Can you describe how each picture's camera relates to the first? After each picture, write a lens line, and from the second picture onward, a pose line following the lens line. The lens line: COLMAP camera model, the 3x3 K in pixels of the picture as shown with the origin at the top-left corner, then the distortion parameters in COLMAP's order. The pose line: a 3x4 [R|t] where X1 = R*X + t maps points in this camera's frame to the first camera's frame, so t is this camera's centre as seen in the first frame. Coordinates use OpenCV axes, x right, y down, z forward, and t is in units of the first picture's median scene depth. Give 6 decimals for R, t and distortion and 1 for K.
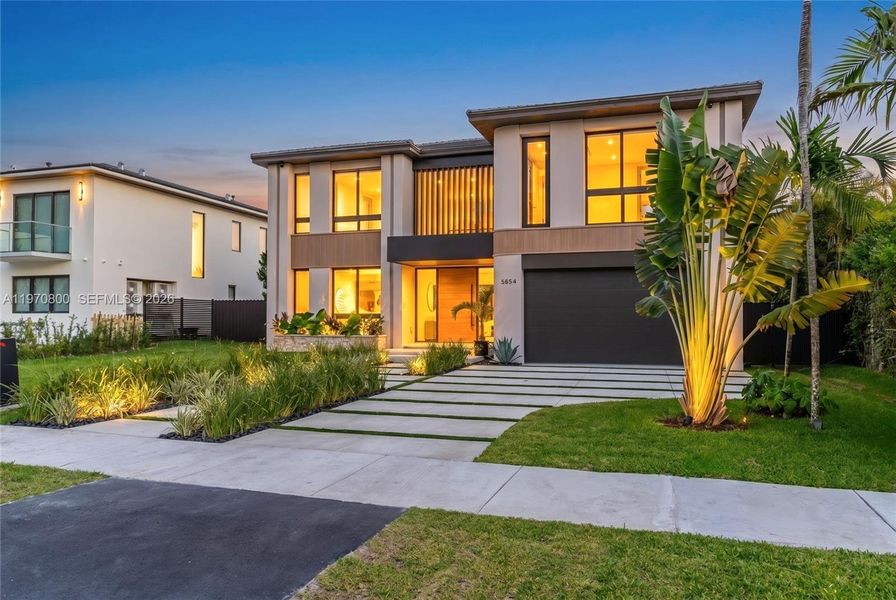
lens RADIAL K [[619.2, 0, 444.9], [0, 619.2, 296.8], [0, 0, 1]] dist [0.001517, 0.000910]
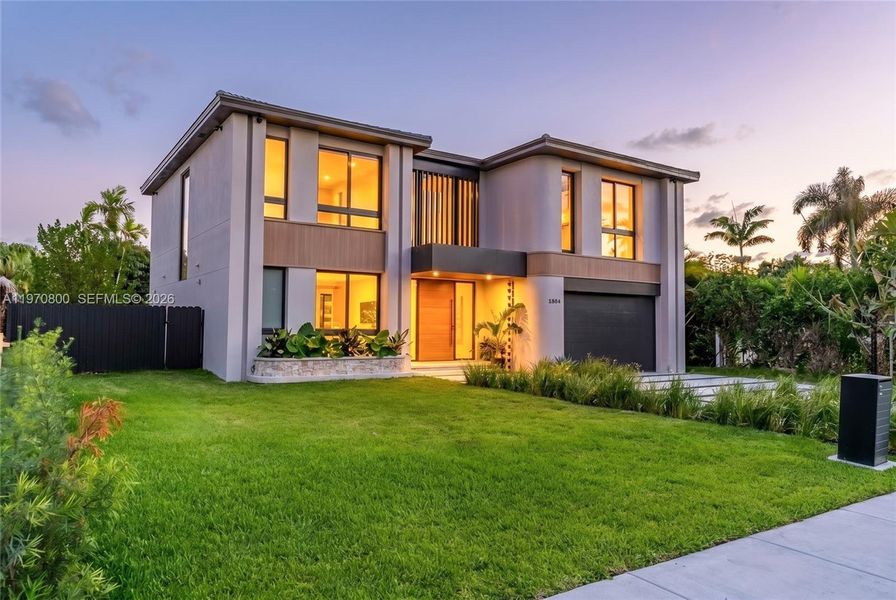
lens RADIAL K [[619.2, 0, 444.9], [0, 619.2, 296.8], [0, 0, 1]] dist [0.001517, 0.000910]
pose [[0.617850, 0.047212, 0.784877, -0.695727], [-0.031351, 0.998881, -0.035406, 0.009793], [-0.785670, -0.002731, 0.618639, 0.399956]]
